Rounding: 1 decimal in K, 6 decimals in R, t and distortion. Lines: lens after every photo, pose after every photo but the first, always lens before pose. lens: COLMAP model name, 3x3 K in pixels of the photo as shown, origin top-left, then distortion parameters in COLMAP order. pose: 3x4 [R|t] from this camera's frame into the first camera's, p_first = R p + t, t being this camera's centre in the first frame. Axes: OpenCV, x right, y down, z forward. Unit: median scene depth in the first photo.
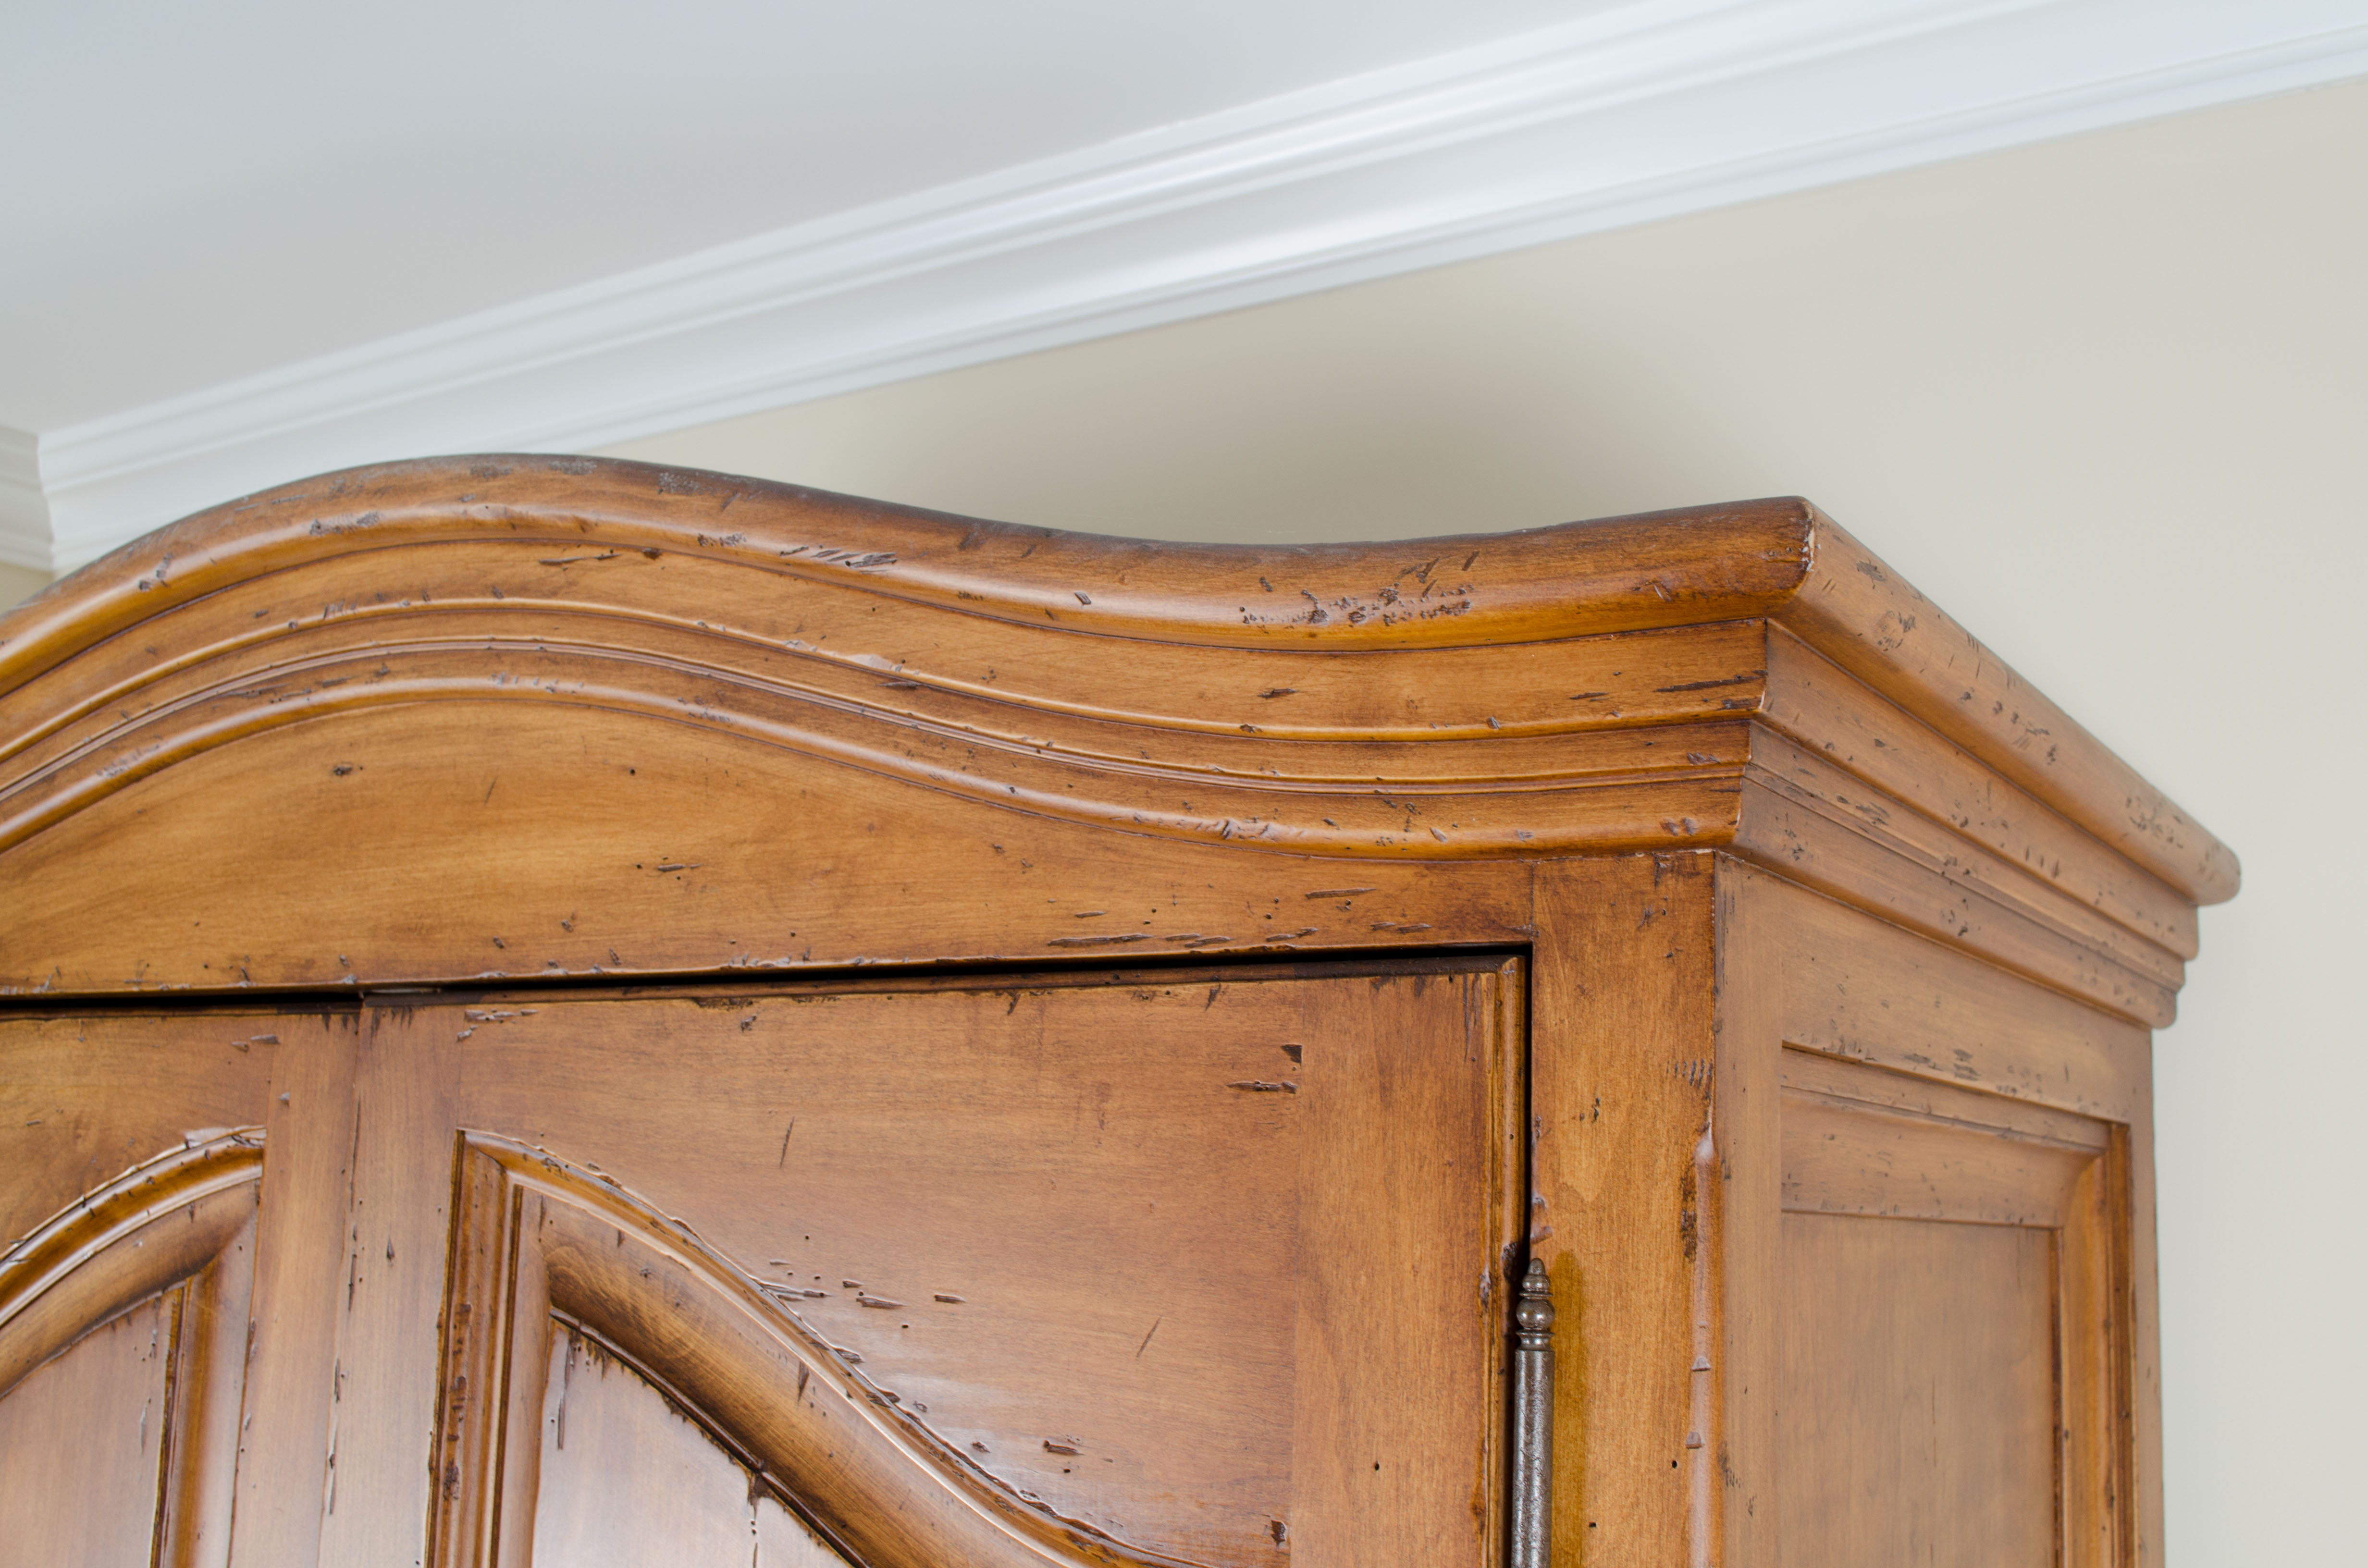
lens RADIAL K [[2486.8, 0, 1208.2], [0, 2486.8, 815.1], [0, 0, 1]] dist [-0.068933, 0.000000]
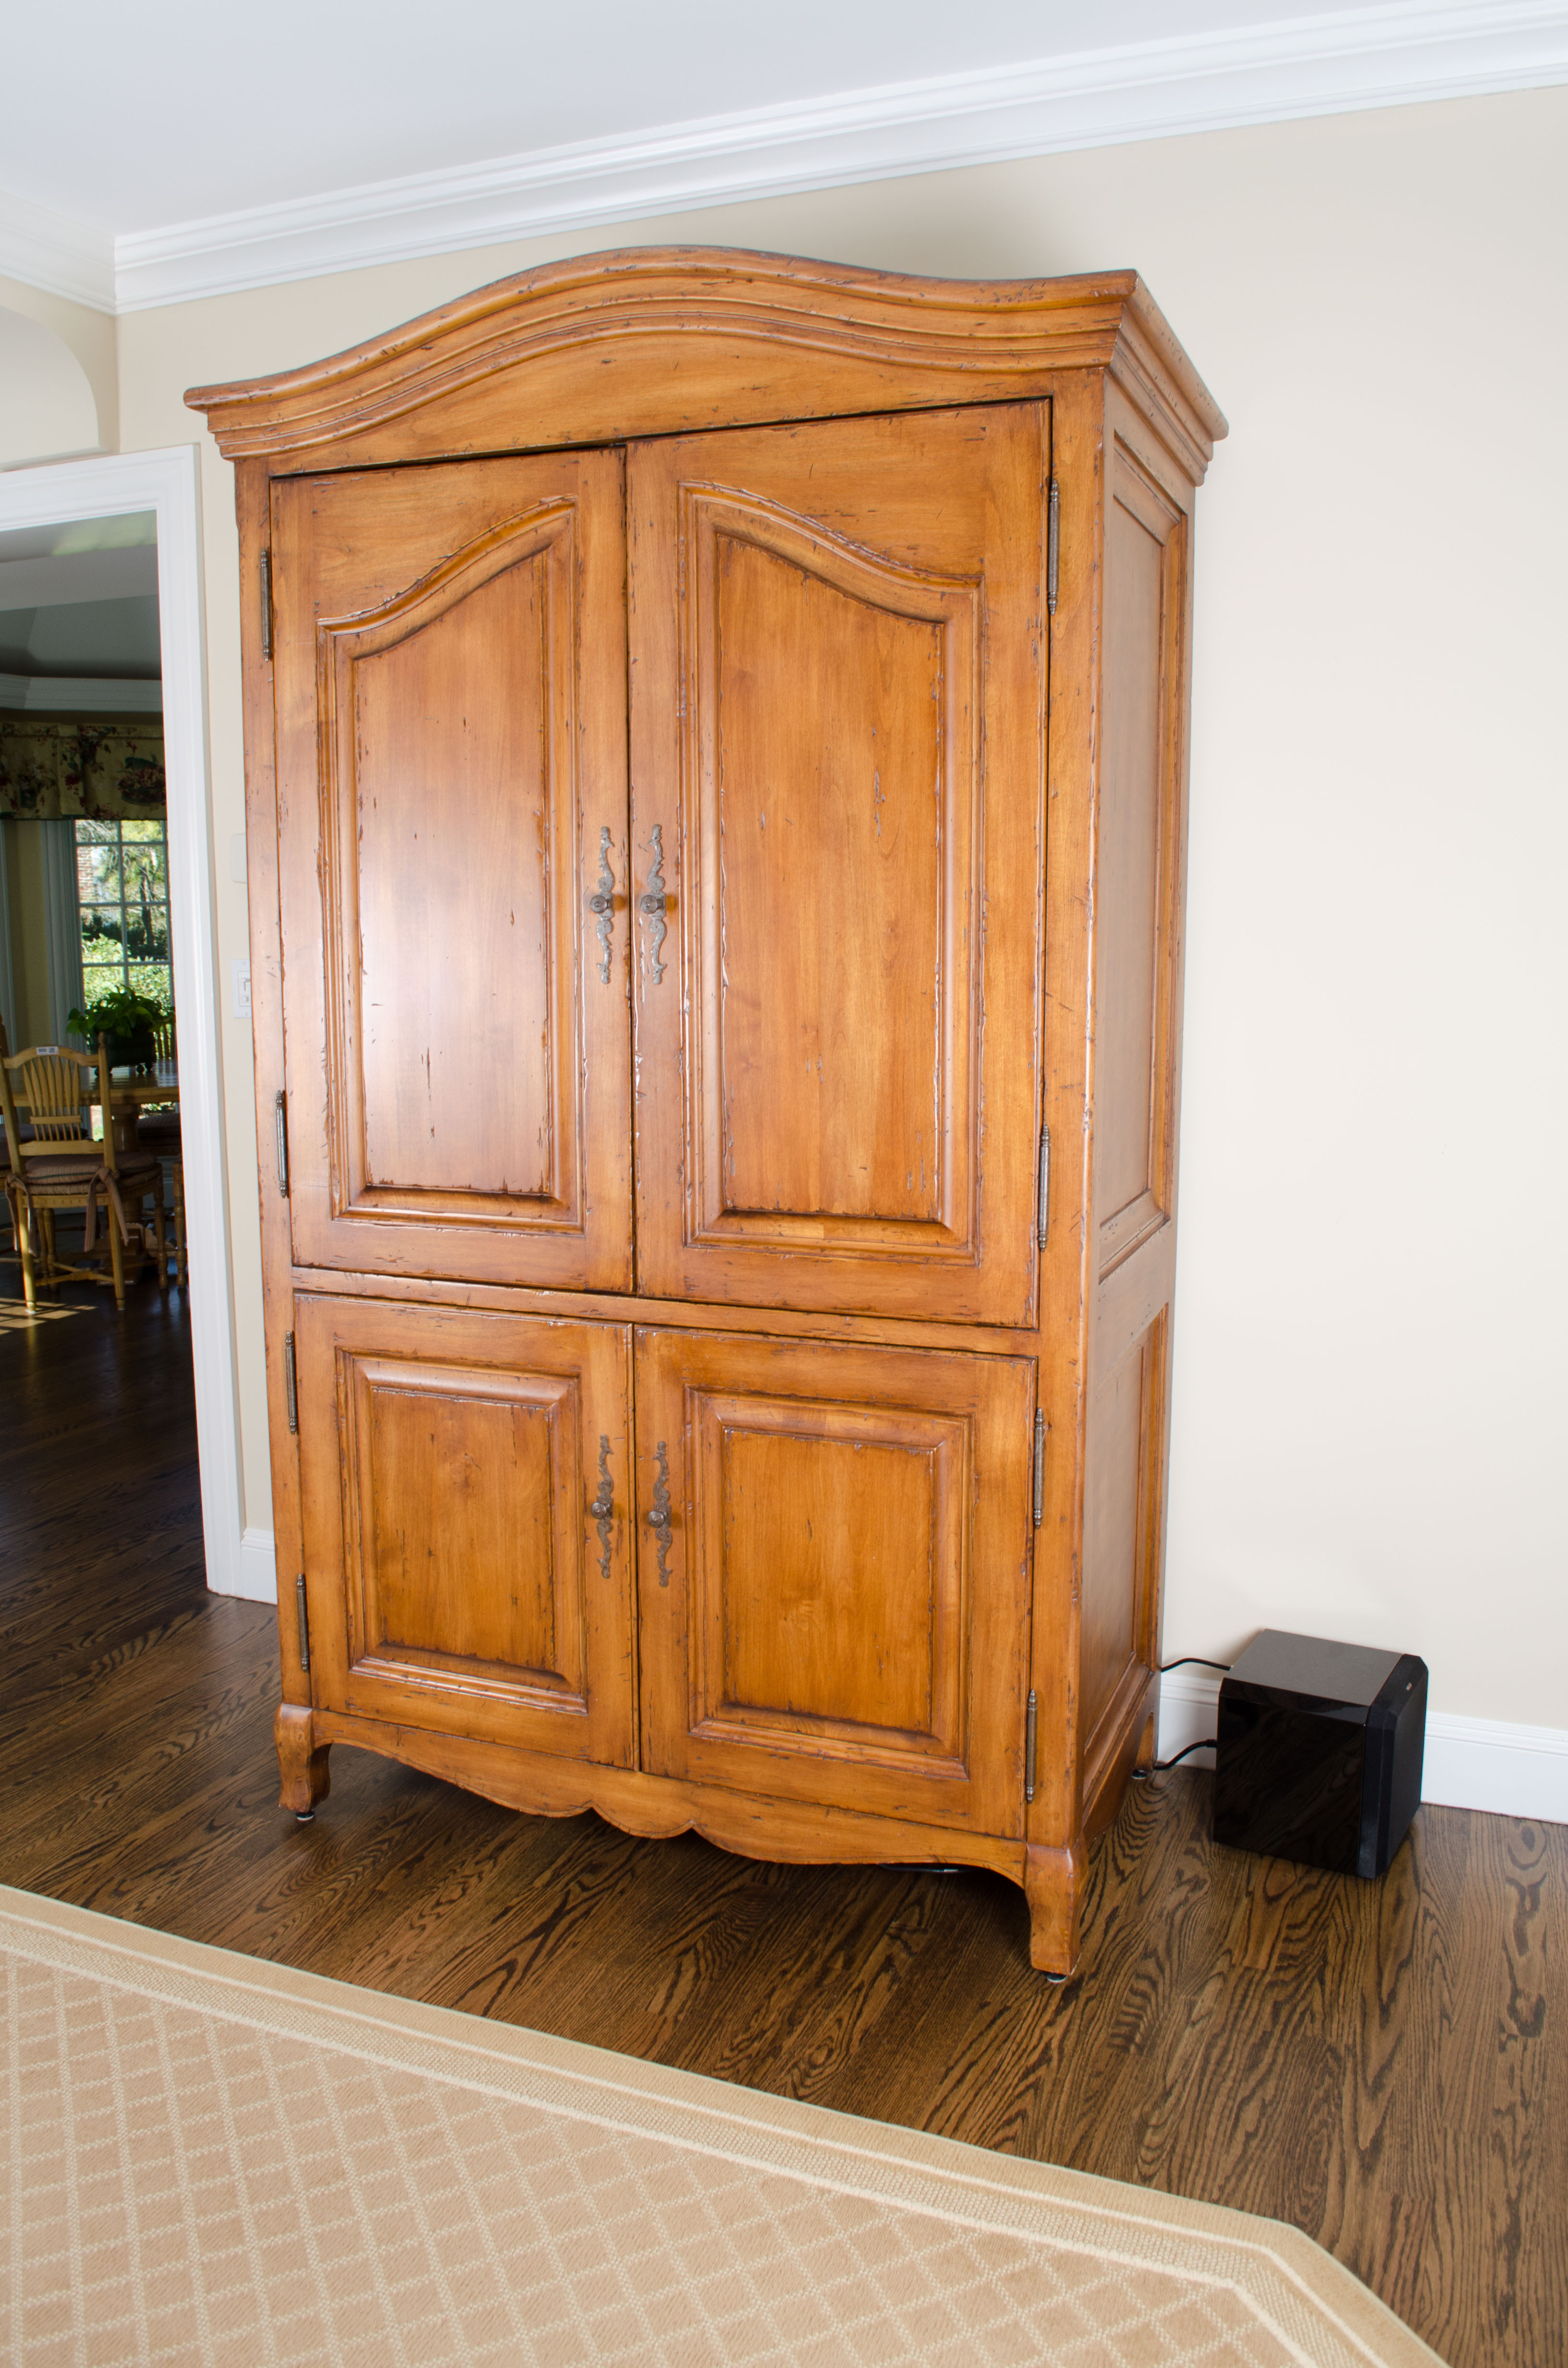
lens RADIAL K [[1858.4, 0, 789.3], [0, 1858.4, 1166.2], [0, 0, 1]] dist [-0.088253, 0.017725]
pose [[0.982691, -0.056037, 0.176571, -0.638904], [-0.000246, 0.952757, 0.303734, 0.254646], [-0.185250, -0.298521, 0.936252, -1.452996]]
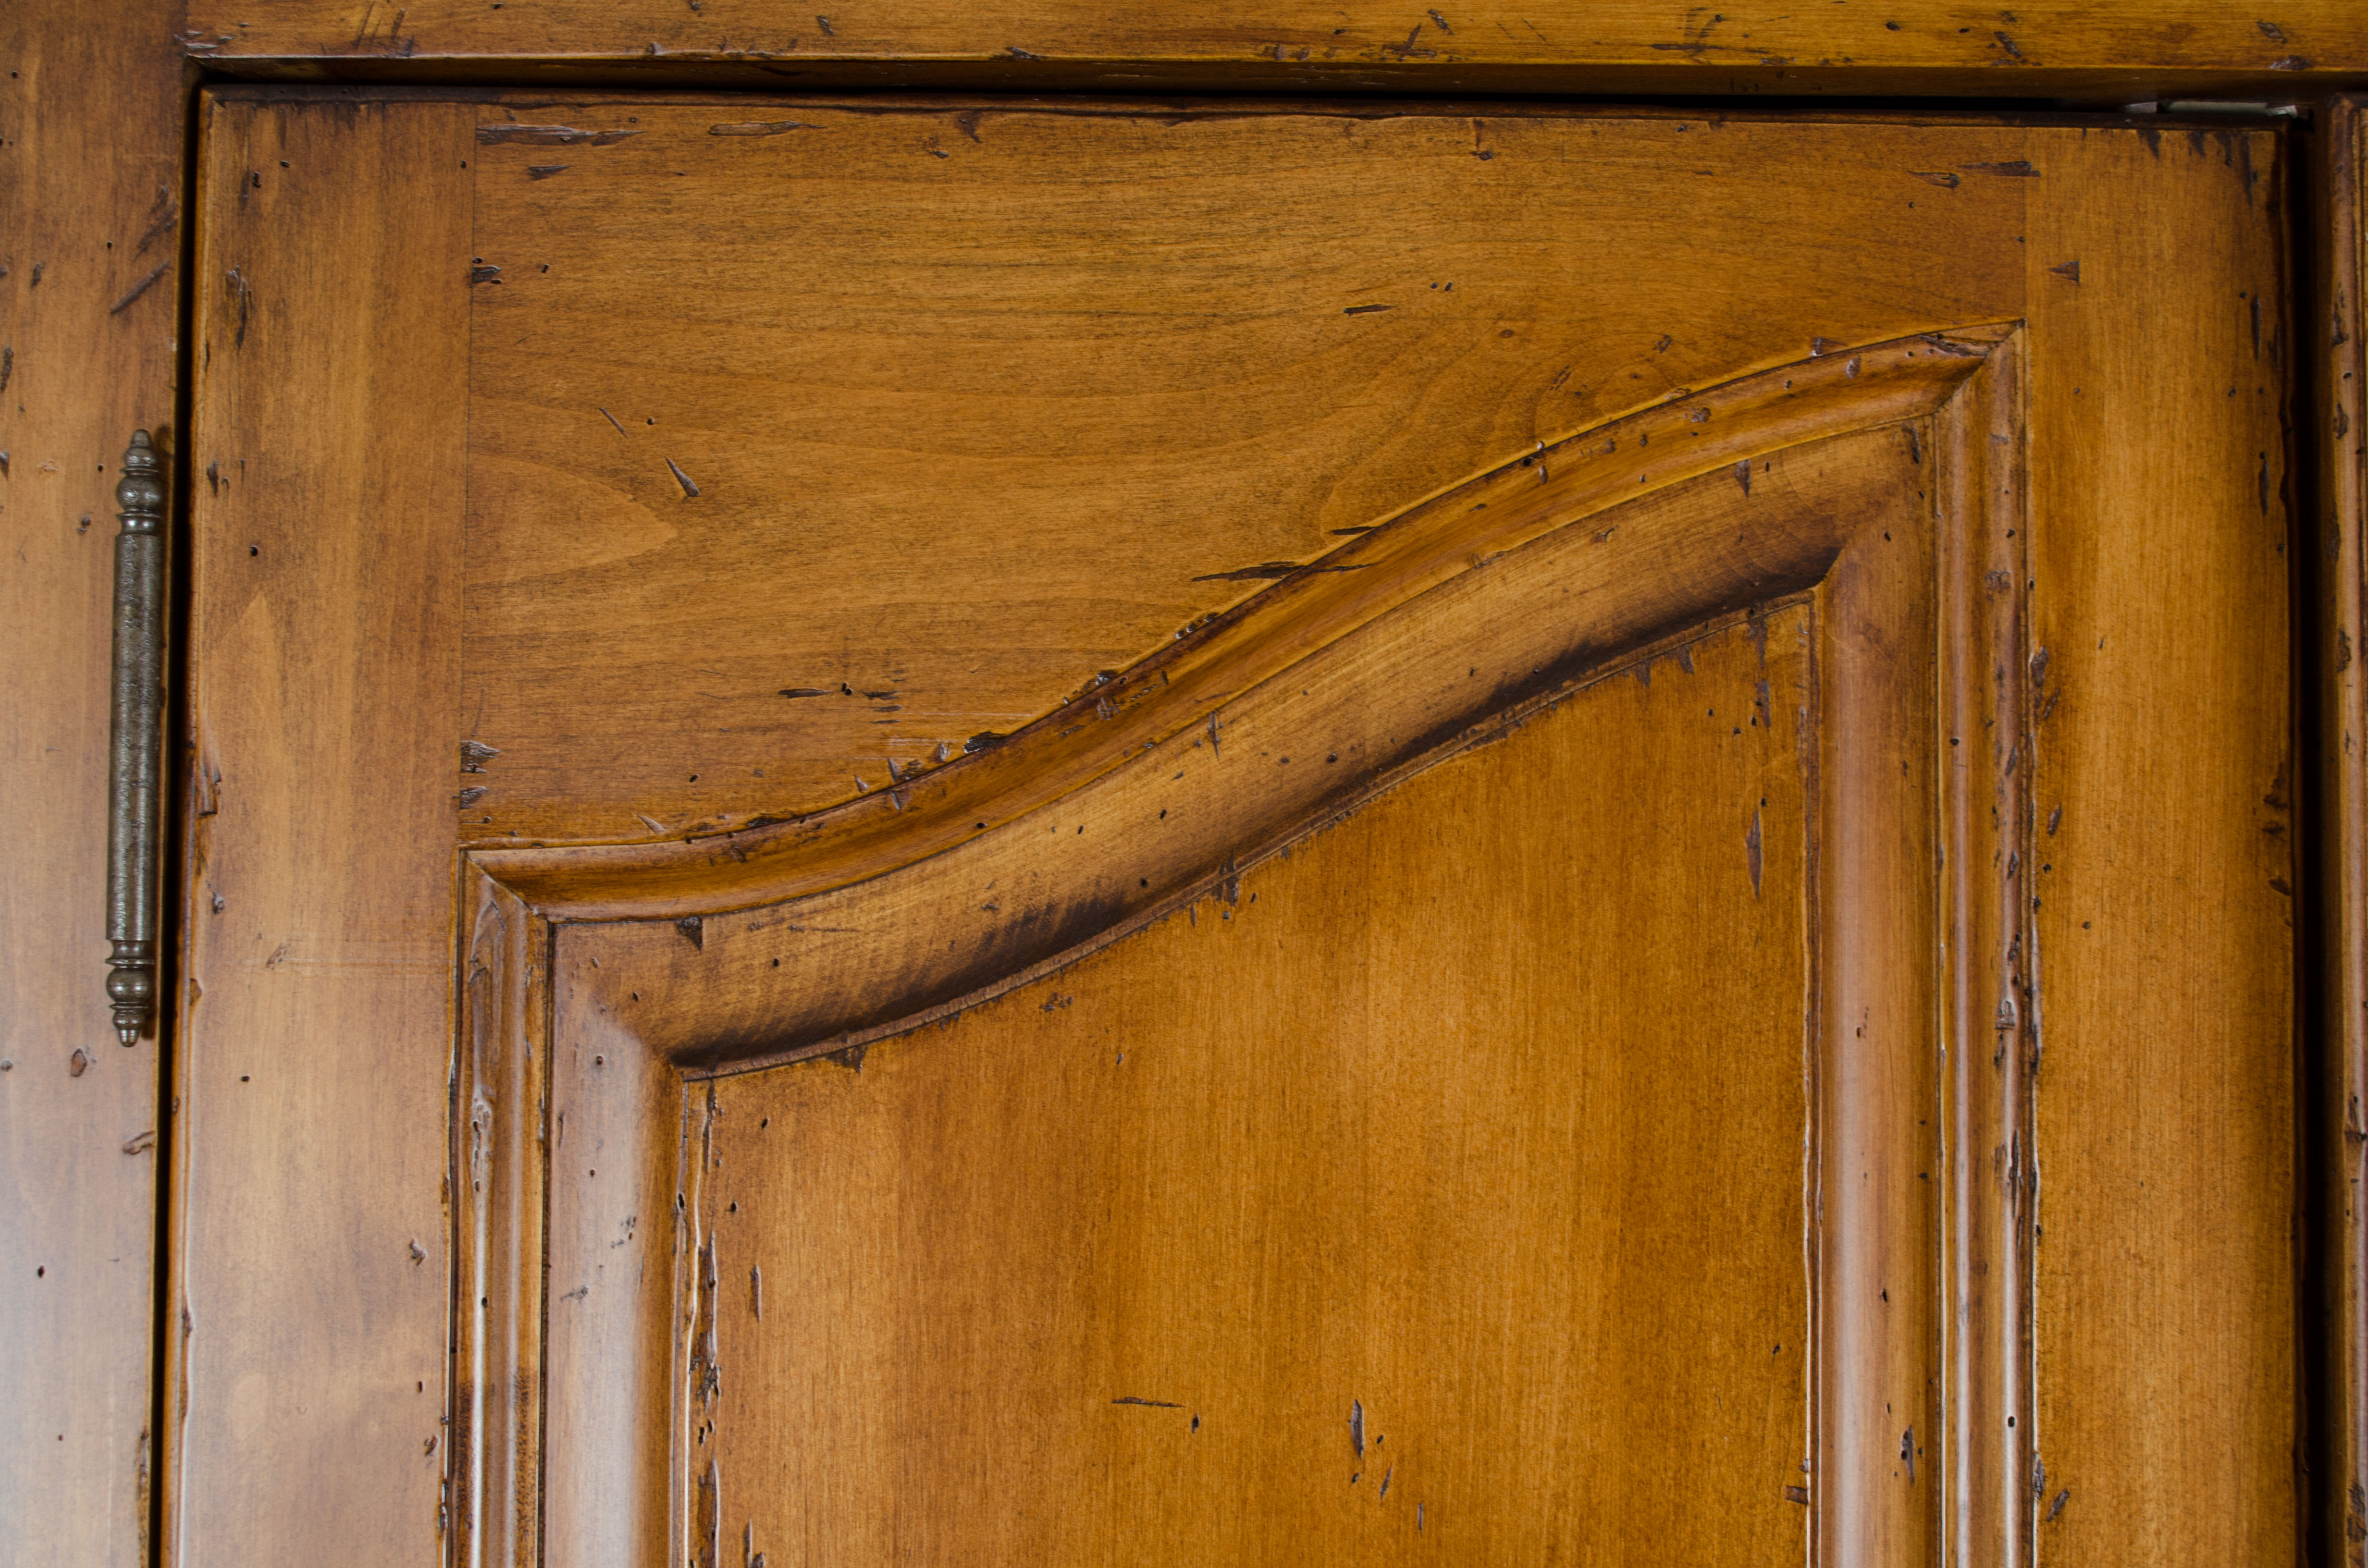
lens RADIAL K [[2857.4, 0, 1182.0], [0, 2857.4, 809.2], [0, 0, 1]] dist [-0.040640, 0.000000]
pose [[0.859529, 0.000825, 0.511086, -1.010628], [-0.065991, 0.991807, 0.109380, 0.205228], [-0.506809, -0.127743, 0.852541, 0.588428]]
